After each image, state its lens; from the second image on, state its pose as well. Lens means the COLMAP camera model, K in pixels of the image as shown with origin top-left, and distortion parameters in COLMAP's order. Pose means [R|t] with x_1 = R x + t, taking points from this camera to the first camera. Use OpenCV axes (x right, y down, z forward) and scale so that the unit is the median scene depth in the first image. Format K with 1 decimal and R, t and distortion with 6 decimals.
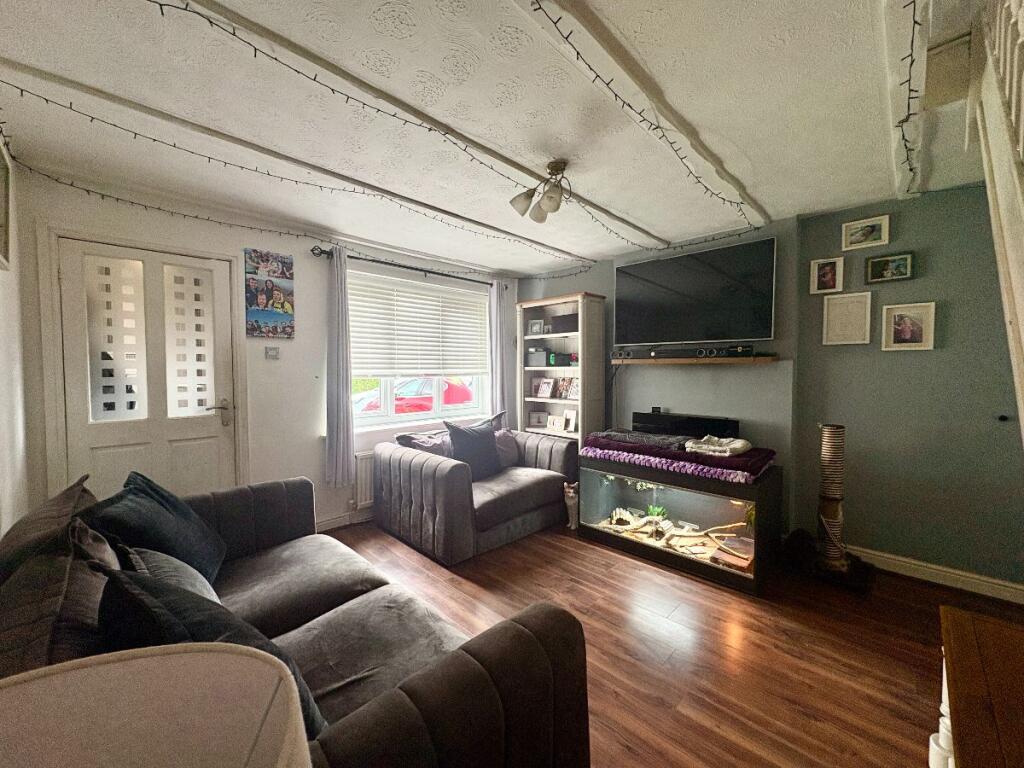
lens RADIAL K [[410.7, 0, 512.0], [0, 410.7, 384.0], [0, 0, 1]] dist [0.001252, 0.000404]
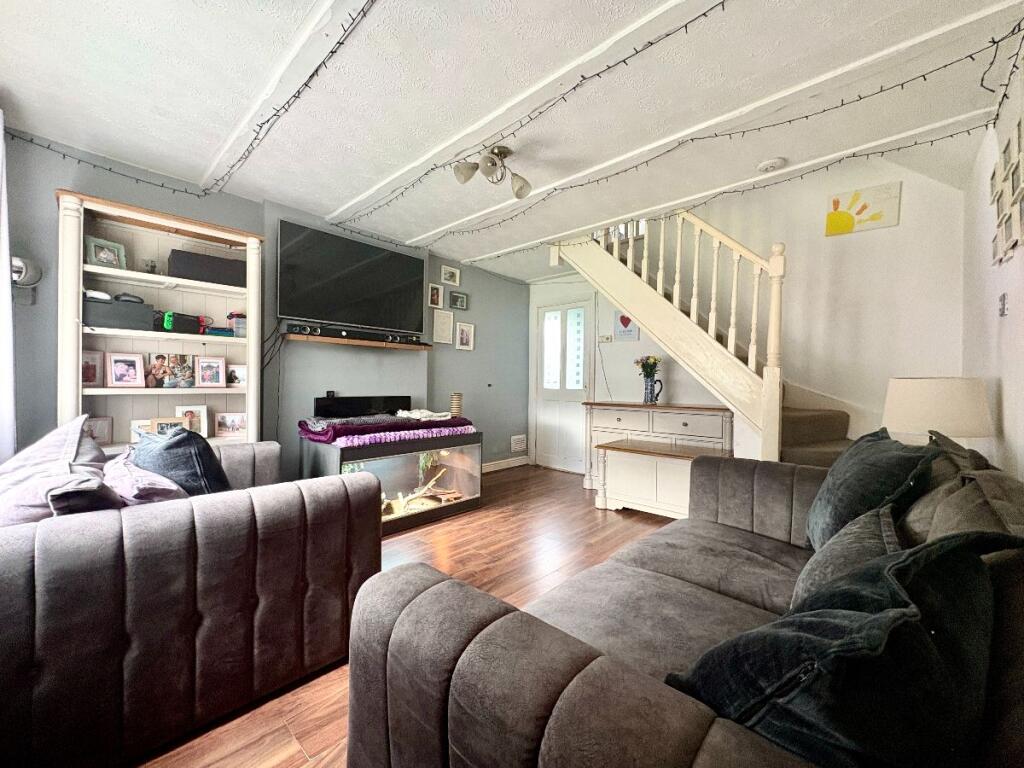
lens RADIAL K [[410.7, 0, 512.0], [0, 410.7, 384.0], [0, 0, 1]] dist [0.001252, 0.000404]
pose [[-0.030288, -0.001727, 0.999540, -0.722816], [0.024684, 0.999692, 0.002475, 0.059653], [-0.999236, 0.024748, -0.030236, 0.755483]]
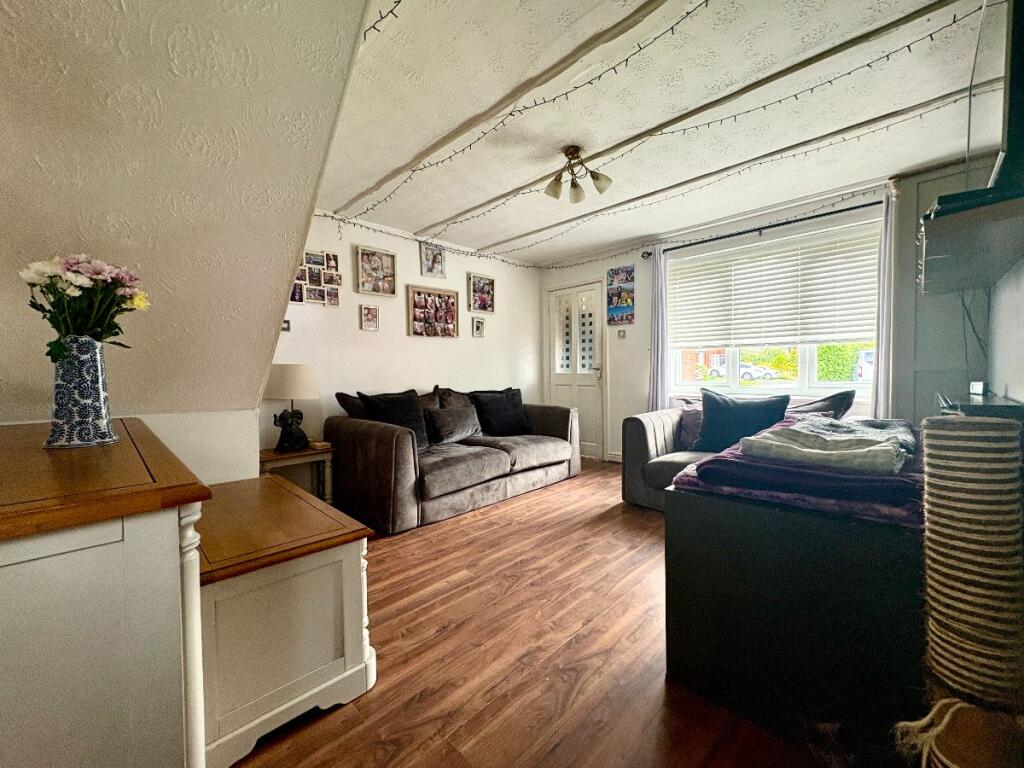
lens RADIAL K [[410.7, 0, 512.0], [0, 410.7, 384.0], [0, 0, 1]] dist [0.001252, 0.000404]
pose [[-0.008897, 0.034185, -0.999376, 0.957374], [-0.027452, 0.999030, 0.034418, 0.068430], [0.999584, 0.027741, -0.007950, 0.631675]]
